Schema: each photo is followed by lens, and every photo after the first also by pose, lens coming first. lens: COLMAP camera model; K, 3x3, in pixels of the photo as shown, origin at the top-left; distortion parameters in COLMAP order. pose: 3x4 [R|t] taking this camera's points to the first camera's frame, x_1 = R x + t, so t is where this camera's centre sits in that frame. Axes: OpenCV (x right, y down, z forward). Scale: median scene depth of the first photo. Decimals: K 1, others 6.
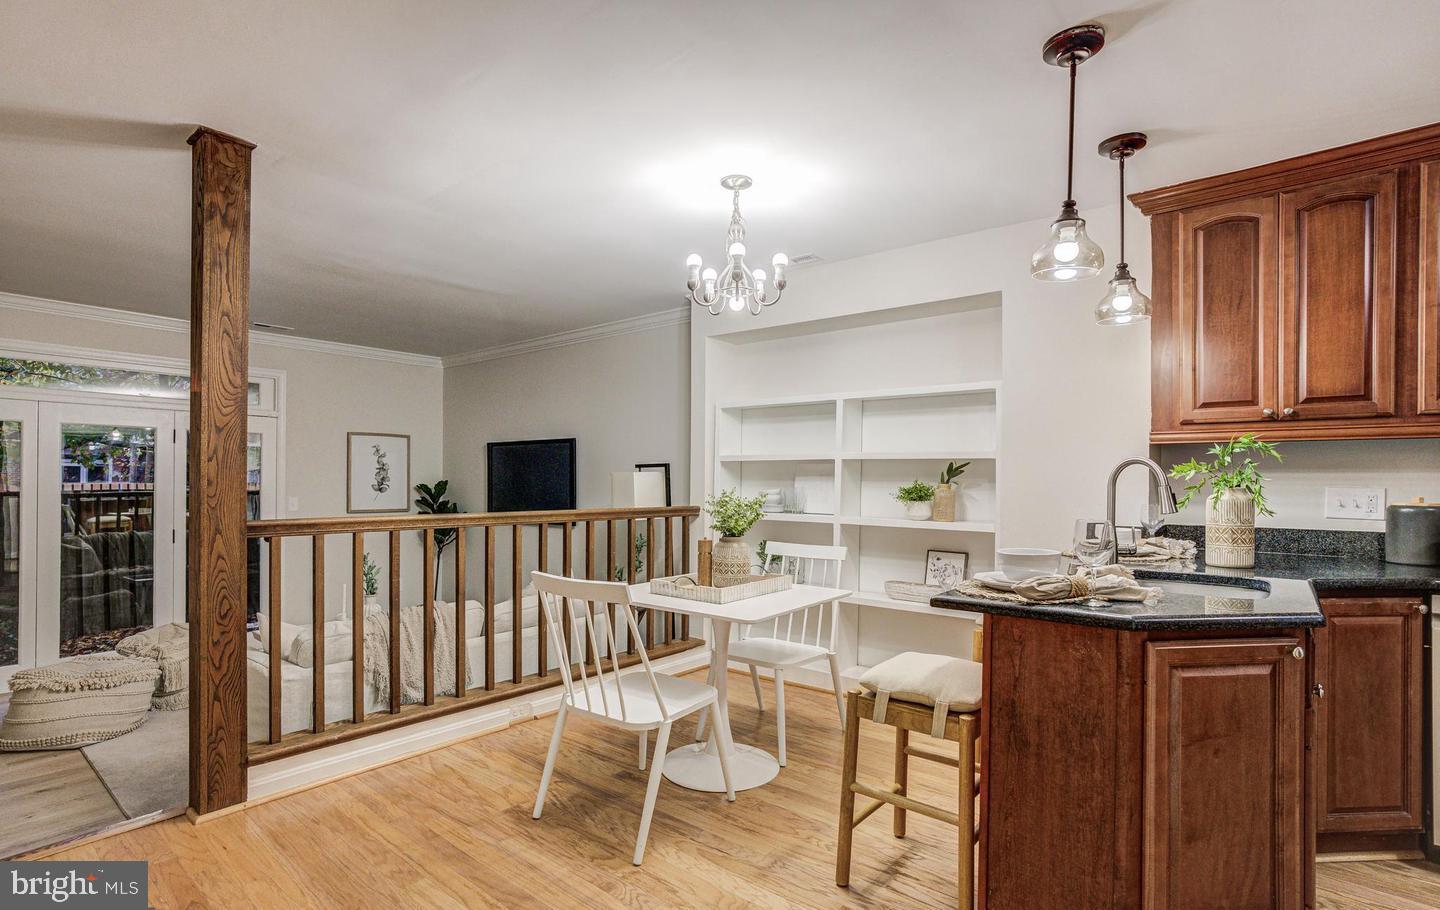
lens RADIAL K [[705.3, 0, 692.8], [0, 705.3, 477.5], [0, 0, 1]] dist [-0.043956, 0.020054]
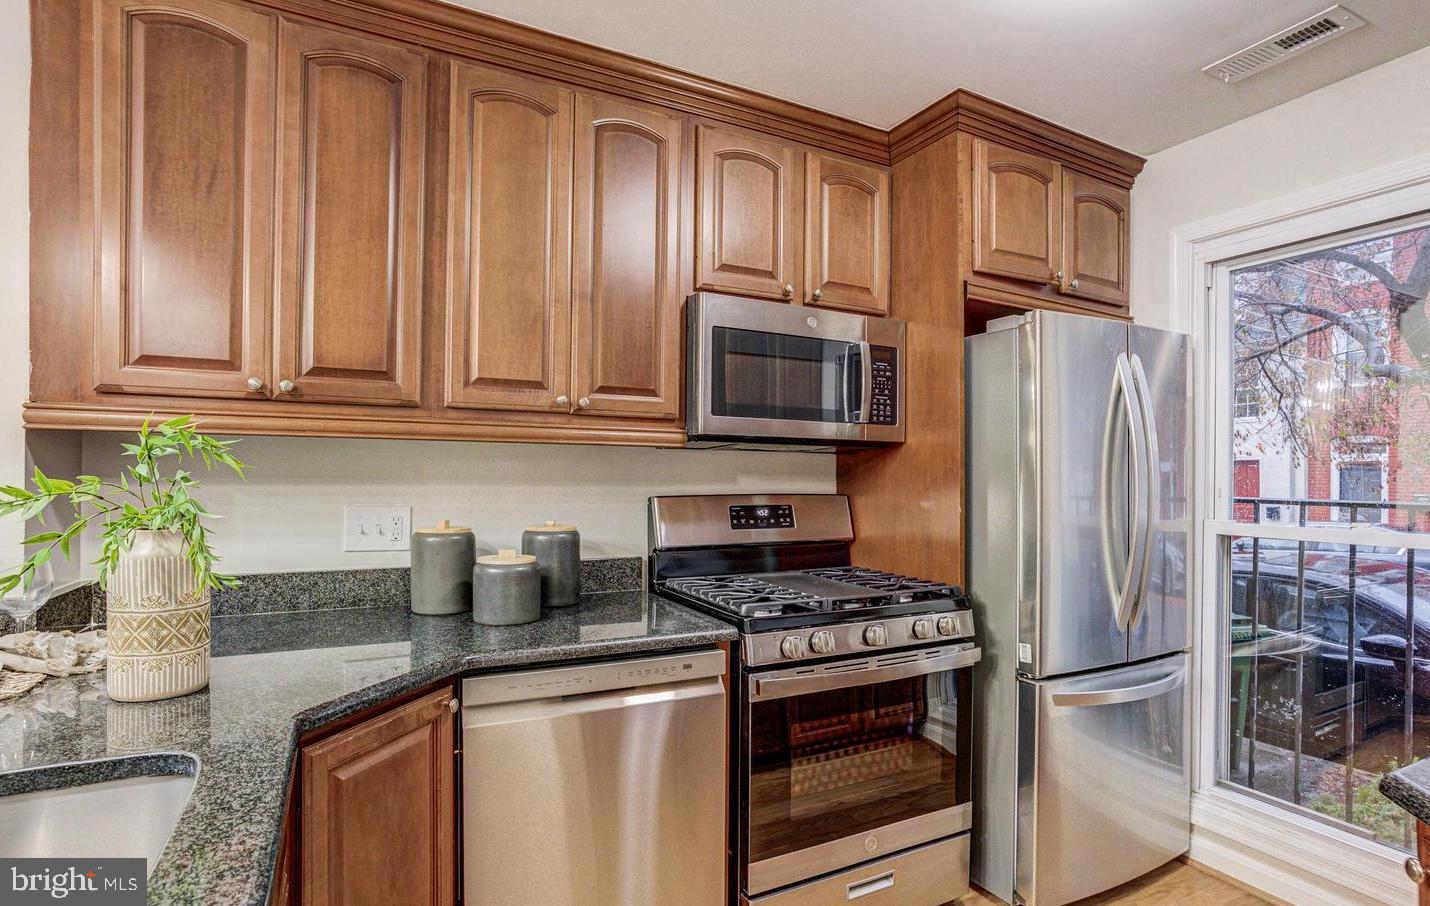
lens RADIAL K [[700.4, 0, 701.6], [0, 700.4, 478.9], [0, 0, 1]] dist [-0.043956, 0.020054]
pose [[0.384470, -0.009863, 0.923085, 0.450277], [-0.007900, 0.999871, 0.013974, -0.026589], [-0.923104, -0.012665, 0.384342, 0.438657]]
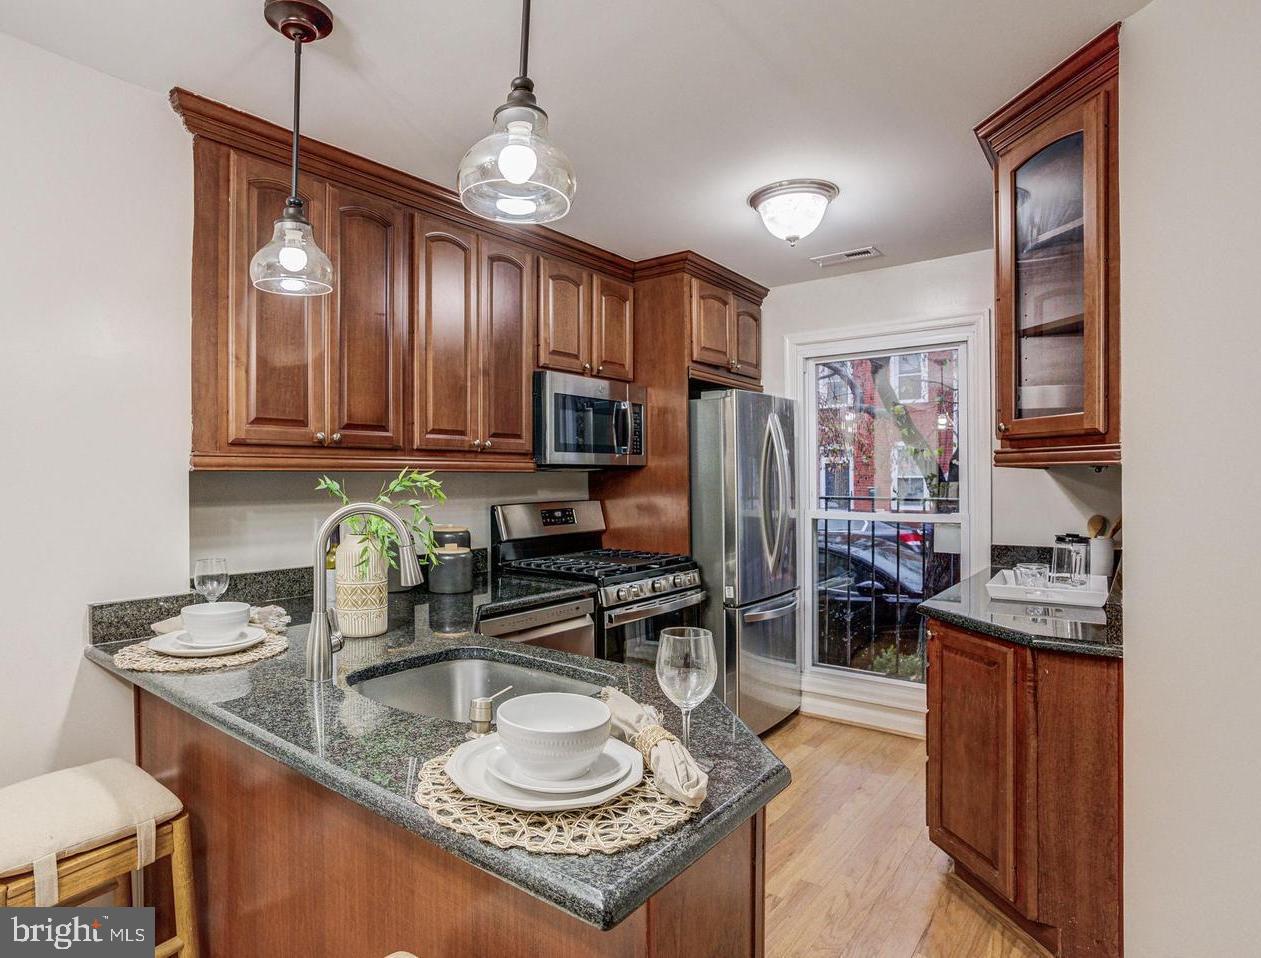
lens RADIAL K [[696.8, 0, 542.1], [0, 696.8, 481.3], [0, 0, 1]] dist [-0.040081, 0.013662]
pose [[0.024323, -0.015789, 0.999579, -0.011507], [0.000417, 0.999875, 0.015783, -0.054067], [-0.999704, 0.000033, 0.024326, 0.719669]]
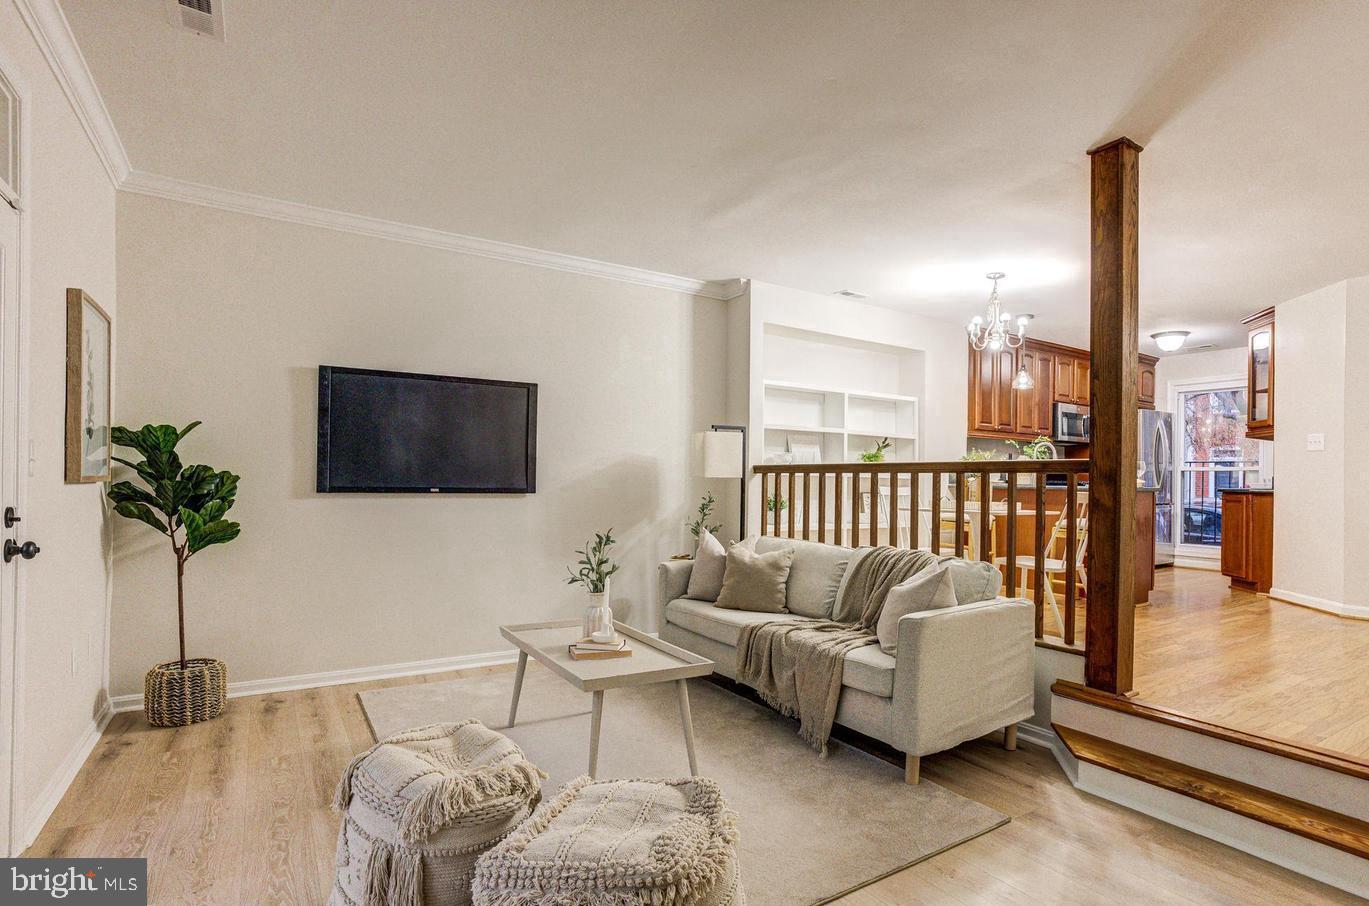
lens RADIAL K [[684.0, 0, 738.3], [0, 684.0, 483.3], [0, 0, 1]] dist [-0.013099, 0.001138]
pose [[0.258493, -0.008246, 0.965978, -1.953825], [-0.015712, 0.999795, 0.012739, 0.101098], [-0.965885, -0.018471, 0.258310, 1.297154]]
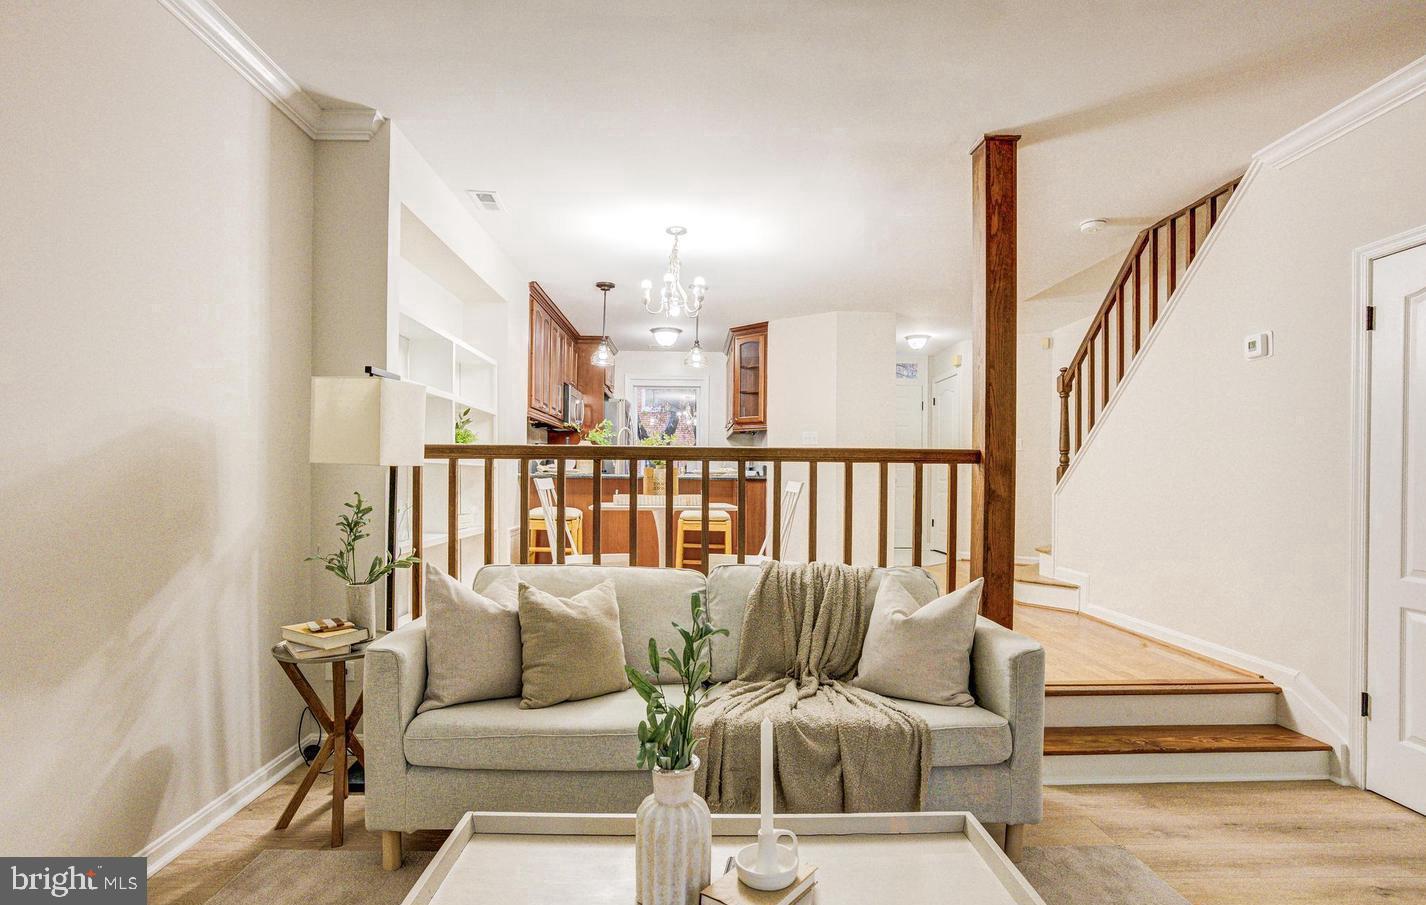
lens RADIAL K [[698.4, 0, 705.6], [0, 698.4, 480.1], [0, 0, 1]] dist [-0.043956, 0.020054]
pose [[-0.661847, -0.019705, 0.749380, -1.225562], [-0.017552, 0.999788, 0.010788, 0.111881], [-0.749434, -0.006013, -0.662052, 2.158008]]
